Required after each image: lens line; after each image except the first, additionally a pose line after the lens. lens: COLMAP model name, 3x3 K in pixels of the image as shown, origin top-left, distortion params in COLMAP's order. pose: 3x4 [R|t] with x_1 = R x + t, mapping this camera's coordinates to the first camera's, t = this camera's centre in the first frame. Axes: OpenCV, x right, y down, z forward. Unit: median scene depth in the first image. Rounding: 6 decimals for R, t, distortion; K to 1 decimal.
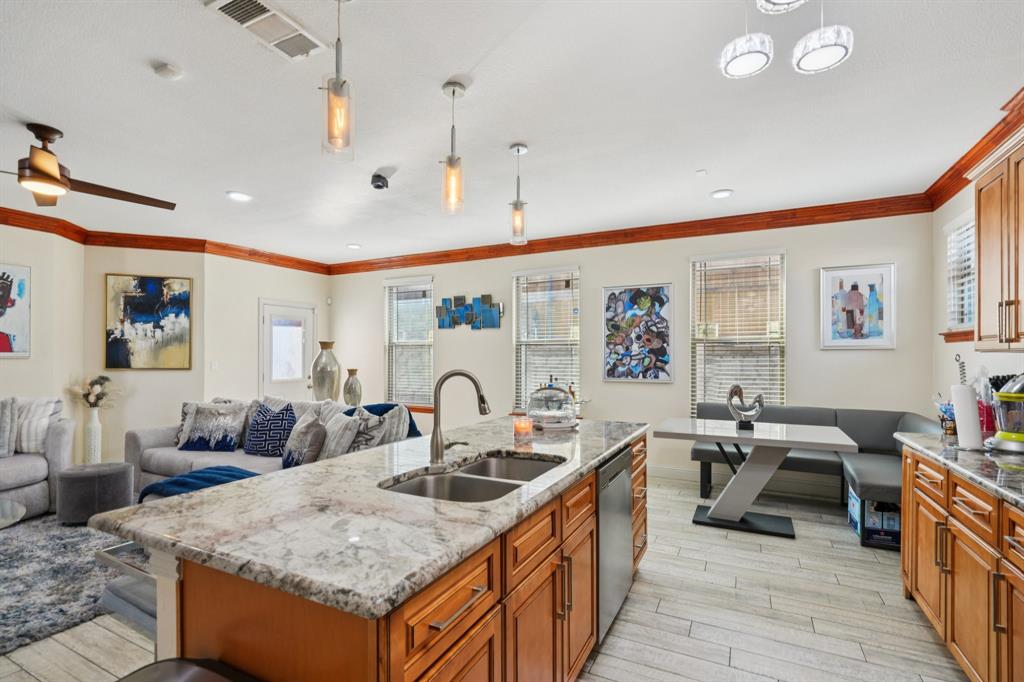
lens RADIAL K [[467.1, 0, 511.9], [0, 467.1, 355.8], [0, 0, 1]] dist [-0.004306, 0.001177]
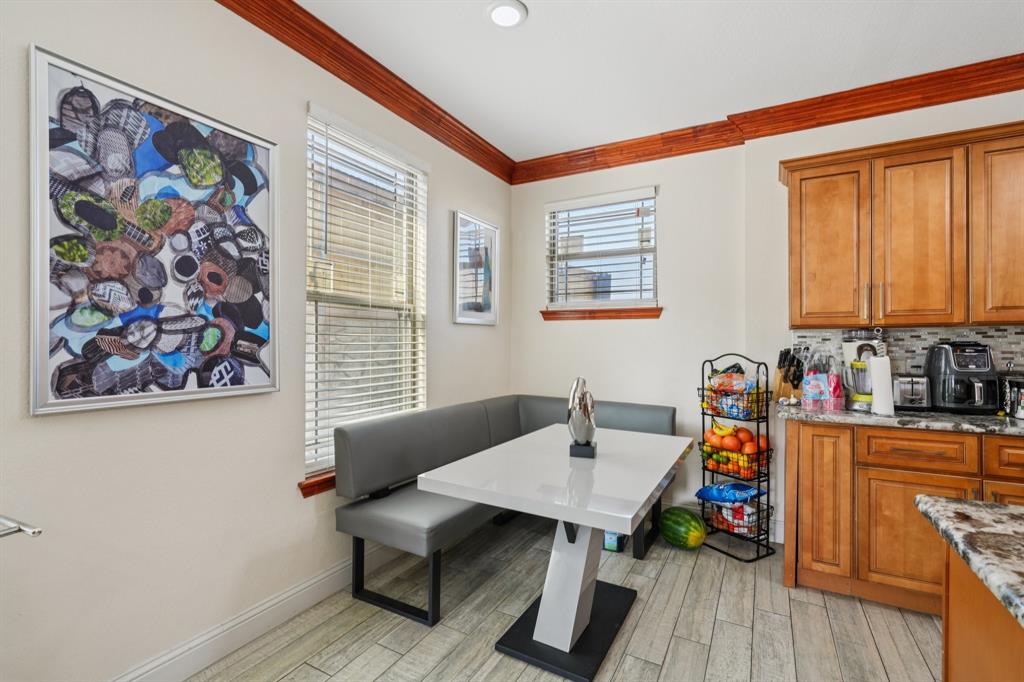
lens RADIAL K [[467.1, 0, 513.5], [0, 467.1, 341.7], [0, 0, 1]] dist [-0.004306, 0.001177]
pose [[0.022509, 0.001097, 0.999746, -0.062542], [-0.005689, 0.999983, -0.000969, 0.015709], [-0.999730, -0.005666, 0.022514, 0.884968]]
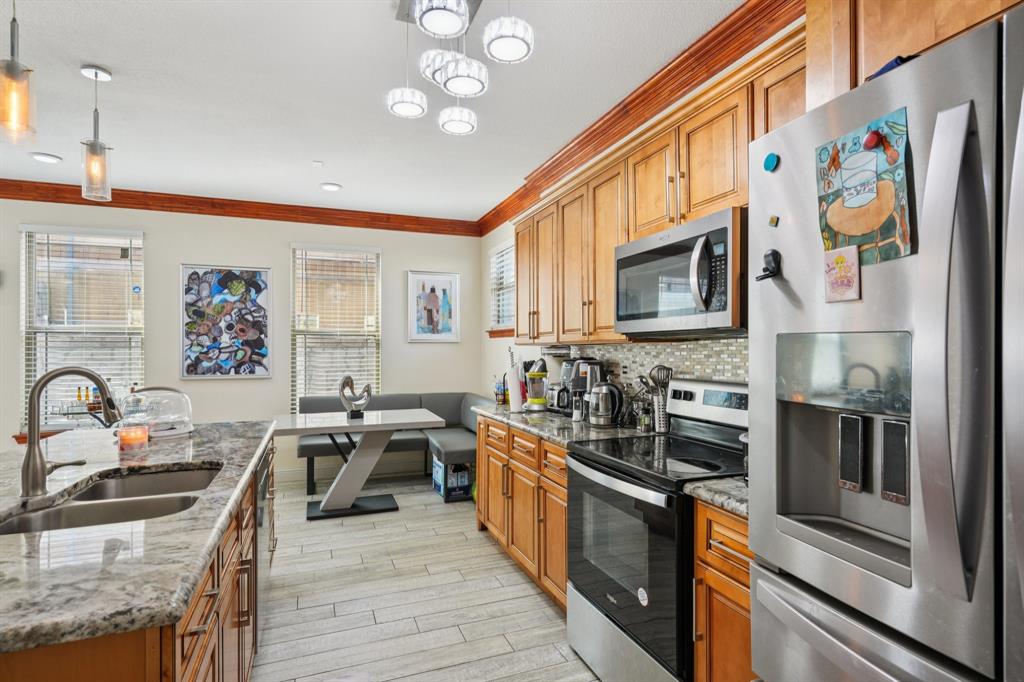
lens RADIAL K [[523.8, 0, 515.9], [0, 523.8, 345.3], [0, 0, 1]] dist [-0.004350, 0.001111]
pose [[0.665939, 0.002856, 0.746001, -0.113029], [0.001455, 0.999986, -0.005127, 0.000389], [-0.746005, 0.004500, 0.665925, -0.042387]]
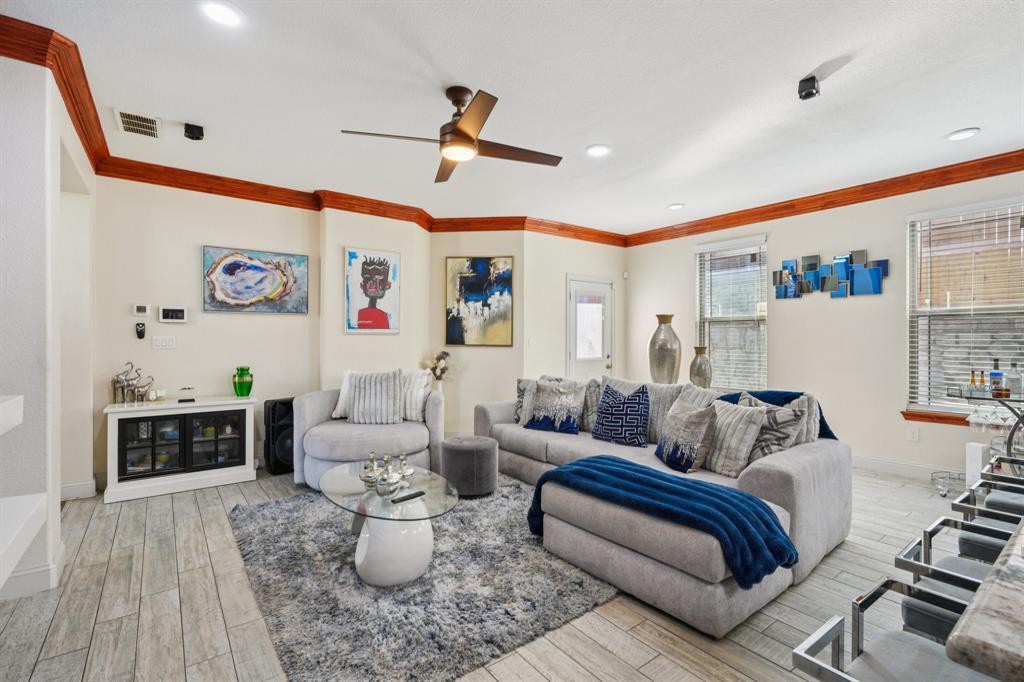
lens RADIAL K [[467.1, 0, 515.5], [0, 467.1, 341.2], [0, 0, 1]] dist [-0.004306, 0.001177]
pose [[0.899105, 0.003315, -0.437720, -0.305005], [-0.000906, 0.999983, 0.005712, 0.015607], [0.437731, -0.004739, 0.899093, 0.115396]]
